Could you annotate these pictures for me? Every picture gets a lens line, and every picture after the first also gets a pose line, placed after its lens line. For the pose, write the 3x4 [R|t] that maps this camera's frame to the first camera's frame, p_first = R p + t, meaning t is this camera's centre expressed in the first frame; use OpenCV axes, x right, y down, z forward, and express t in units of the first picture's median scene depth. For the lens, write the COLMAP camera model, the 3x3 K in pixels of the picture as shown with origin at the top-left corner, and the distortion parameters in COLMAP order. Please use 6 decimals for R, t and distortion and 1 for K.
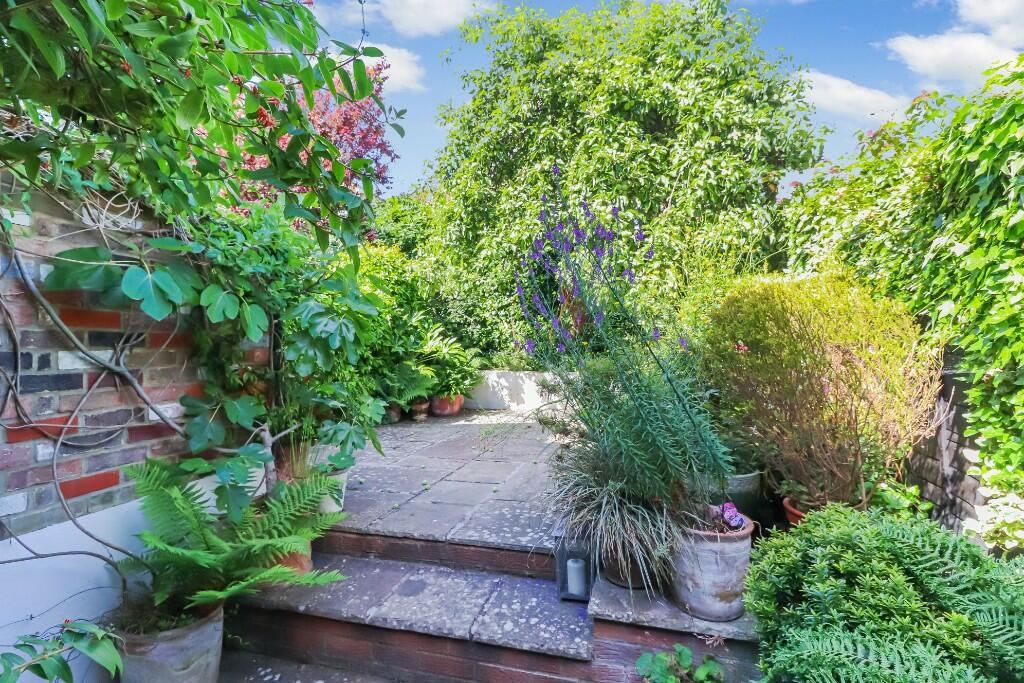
lens RADIAL K [[470.6, 0, 512.8], [0, 470.6, 341.4], [0, 0, 1]] dist [0.004401, -0.004215]
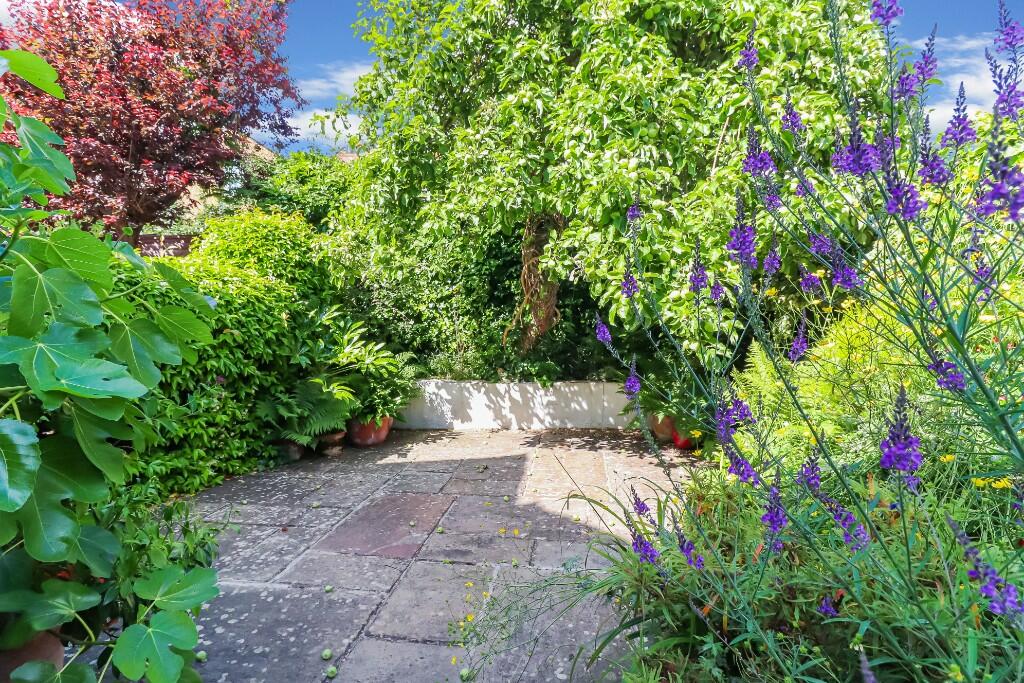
lens RADIAL K [[470.6, 0, 509.9], [0, 470.6, 343.9], [0, 0, 1]] dist [0.004401, -0.004215]
pose [[0.988985, 0.005755, 0.147904, -0.040376], [-0.011933, 0.999091, 0.040918, -0.045625], [-0.147534, -0.042232, 0.988155, 0.287383]]
